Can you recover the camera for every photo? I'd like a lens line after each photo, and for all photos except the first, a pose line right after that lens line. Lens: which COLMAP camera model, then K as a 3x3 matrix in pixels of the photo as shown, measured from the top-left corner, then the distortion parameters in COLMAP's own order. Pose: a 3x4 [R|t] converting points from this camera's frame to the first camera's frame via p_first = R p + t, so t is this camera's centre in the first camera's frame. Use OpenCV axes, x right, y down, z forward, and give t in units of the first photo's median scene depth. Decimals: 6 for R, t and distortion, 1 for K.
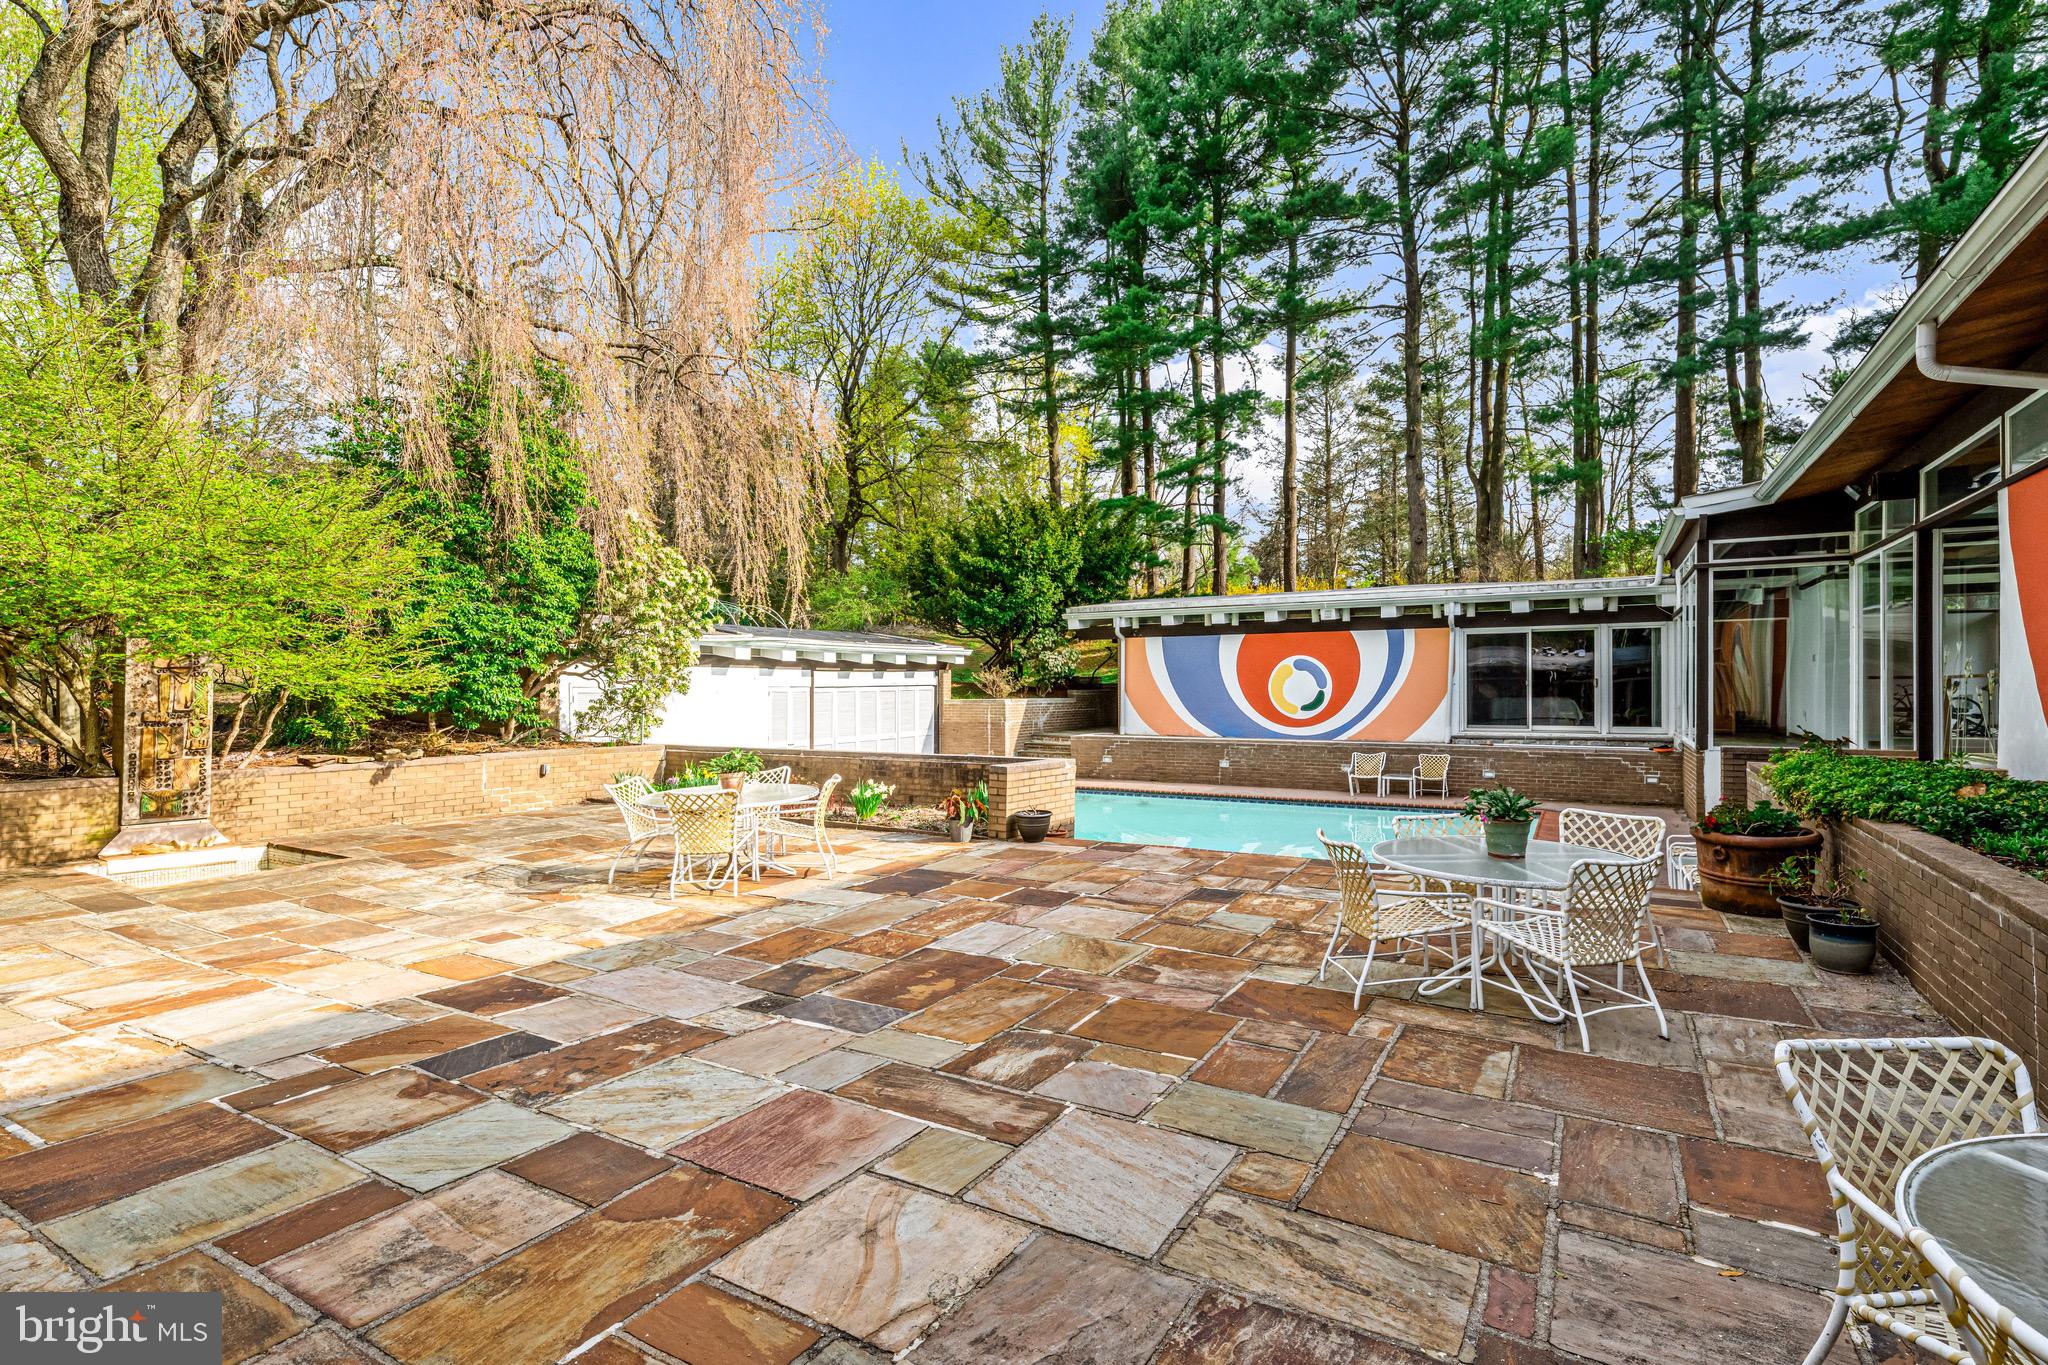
lens RADIAL K [[982.1, 0, 1018.8], [0, 982.1, 693.4], [0, 0, 1]] dist [0.002994, 0.000730]
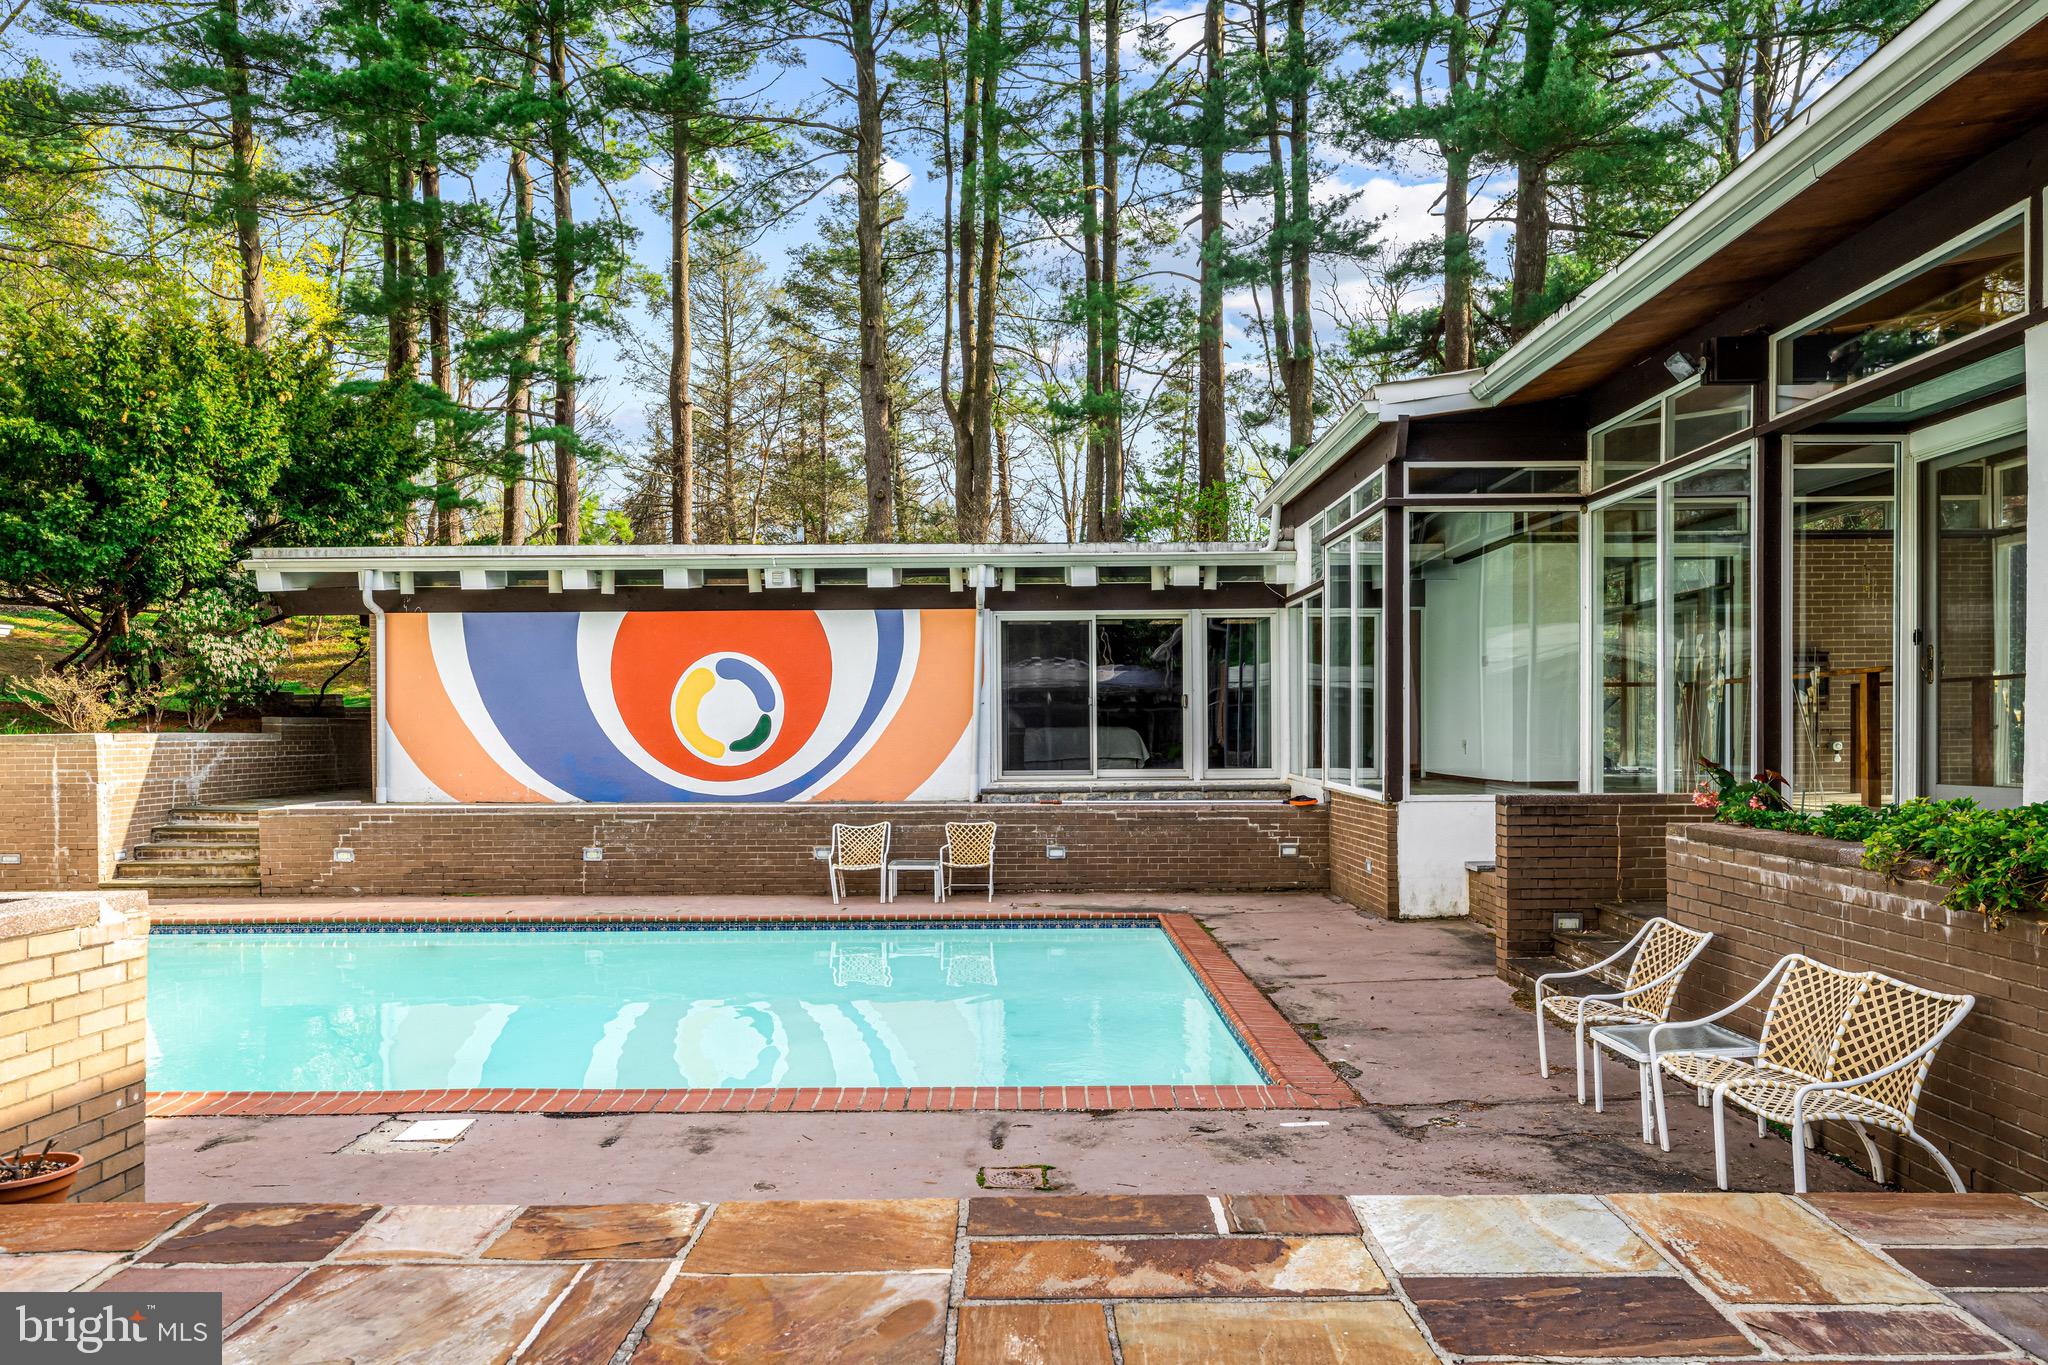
lens RADIAL K [[1378.6, 0, 1025.9], [0, 1378.6, 750.6], [0, 0, 1]] dist [0.000782, 0.002438]
pose [[0.863937, -0.010130, 0.503498, 0.038455], [0.005524, 0.999928, 0.010639, 0.009873], [-0.503570, -0.006410, 0.863931, 0.239788]]
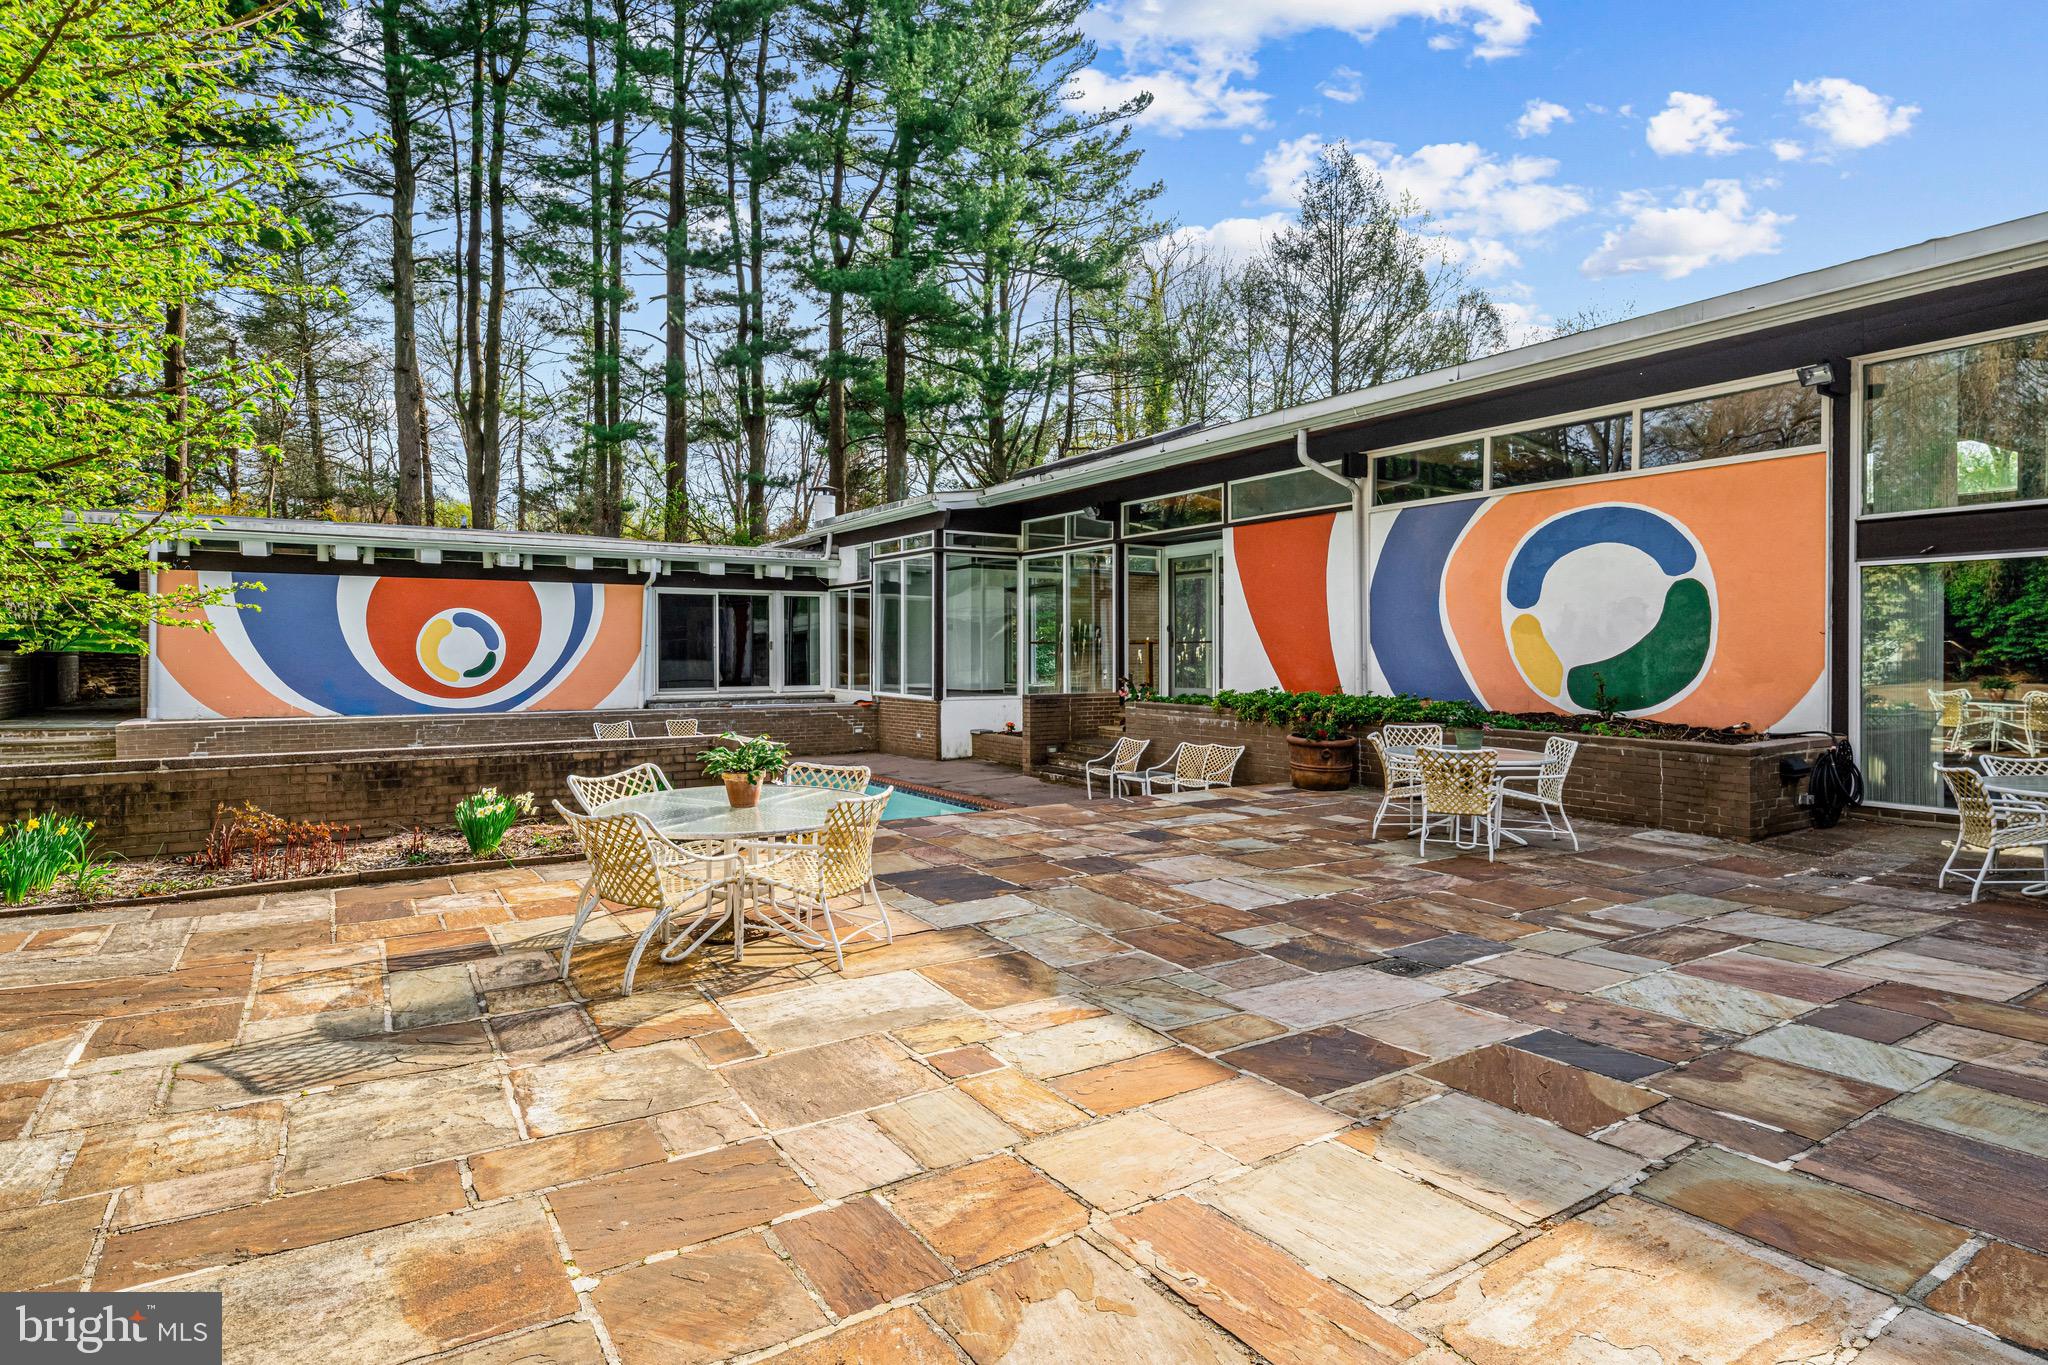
lens RADIAL K [[1092.8, 0, 1030.2], [0, 1092.8, 668.5], [0, 0, 1]] dist [0.001598, 0.000011]
pose [[0.443398, -0.009797, 0.896271, -0.307083], [0.002670, 0.999950, 0.009610, 0.003213], [-0.896321, -0.001868, 0.443403, 0.192419]]
